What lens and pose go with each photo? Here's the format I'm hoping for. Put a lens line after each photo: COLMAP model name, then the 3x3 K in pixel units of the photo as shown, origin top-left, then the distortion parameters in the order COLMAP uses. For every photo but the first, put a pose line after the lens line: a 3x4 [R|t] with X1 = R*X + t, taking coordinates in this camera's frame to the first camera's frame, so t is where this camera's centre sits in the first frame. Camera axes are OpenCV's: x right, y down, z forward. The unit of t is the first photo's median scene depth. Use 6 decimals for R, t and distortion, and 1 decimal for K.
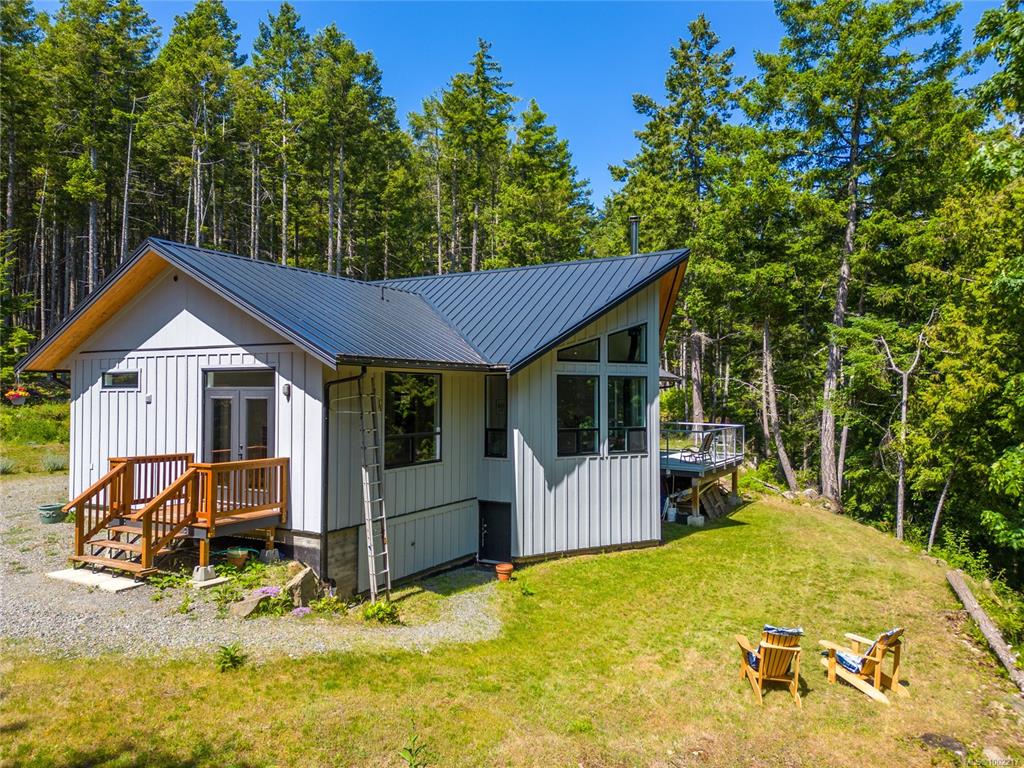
lens RADIAL K [[723.5, 0, 512.0], [0, 723.5, 384.0], [0, 0, 1]] dist [0.093671, -0.093479]
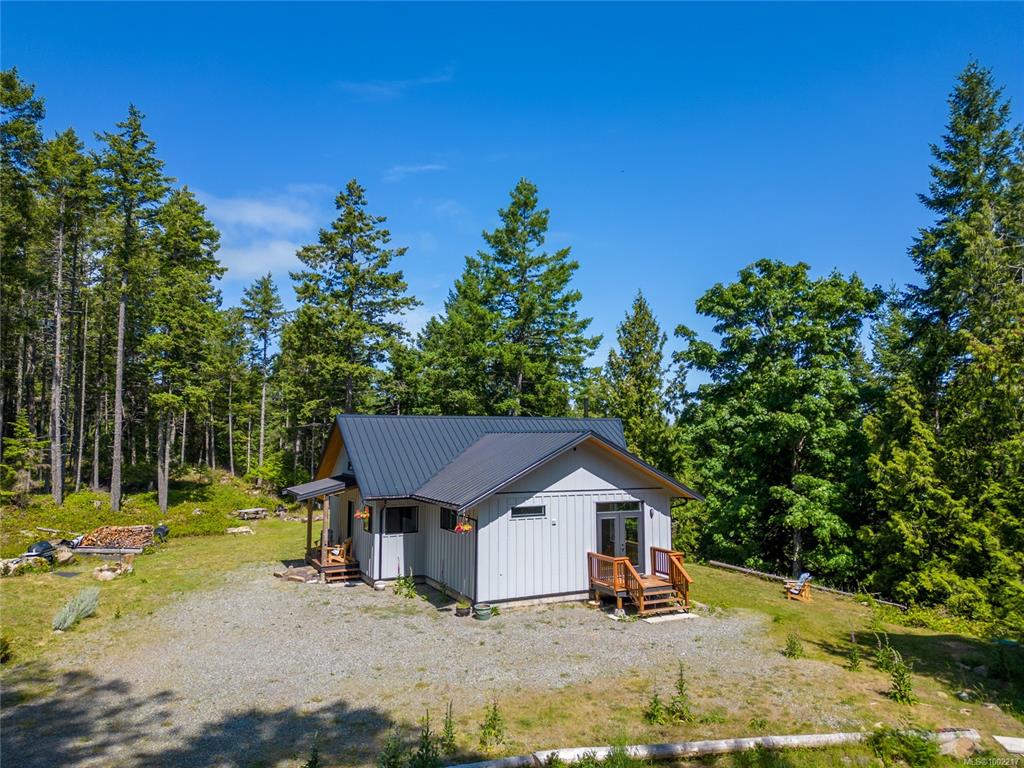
lens RADIAL K [[723.5, 0, 512.0], [0, 723.5, 384.0], [0, 0, 1]] dist [0.093671, -0.093479]
pose [[0.553439, 0.063114, 0.830495, -1.729358], [-0.010324, 0.997568, -0.068932, -0.157188], [-0.832826, 0.029576, 0.552744, 0.178237]]
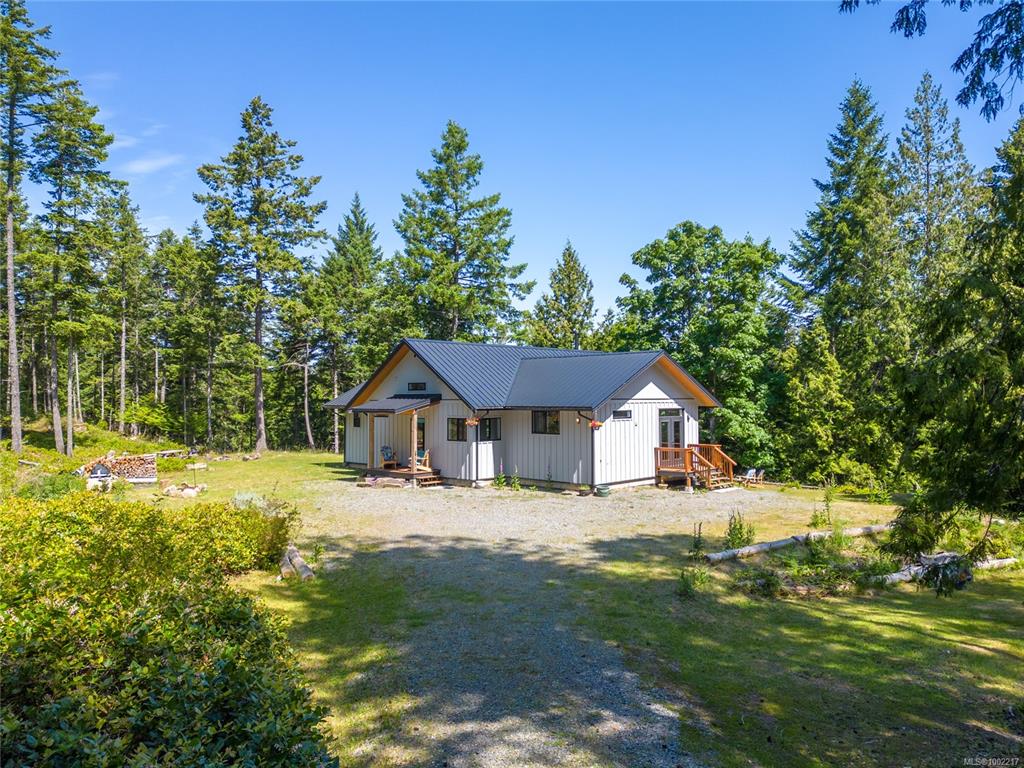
lens RADIAL K [[773.9, 0, 540.8], [0, 773.9, 383.7], [0, 0, 1]] dist [0.182306, -0.305241]
pose [[0.214156, 0.017417, 0.976644, -2.425398], [-0.003628, 0.999848, -0.017035, -0.048008], [-0.976793, 0.000105, 0.214187, 0.738782]]
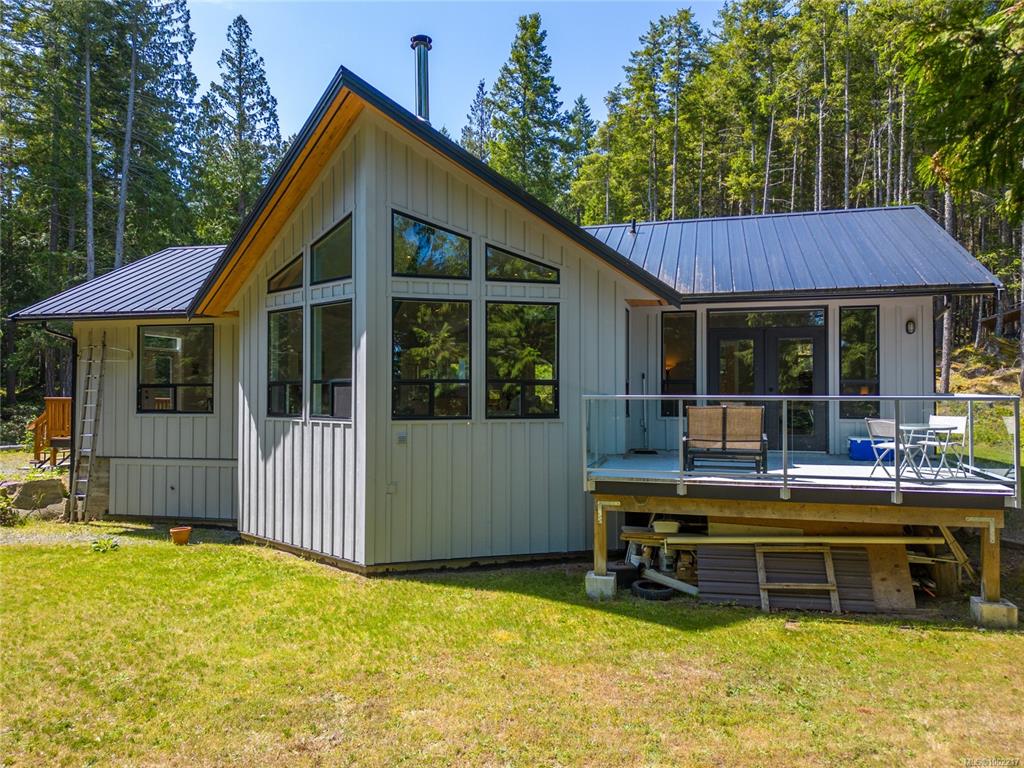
lens RADIAL K [[723.5, 0, 512.0], [0, 723.5, 384.0], [0, 0, 1]] dist [0.093671, -0.093479]
pose [[0.264713, -0.013860, -0.964228, 0.926332], [0.014288, 0.999843, -0.010450, 0.080406], [0.964221, -0.011011, 0.264870, 1.085552]]
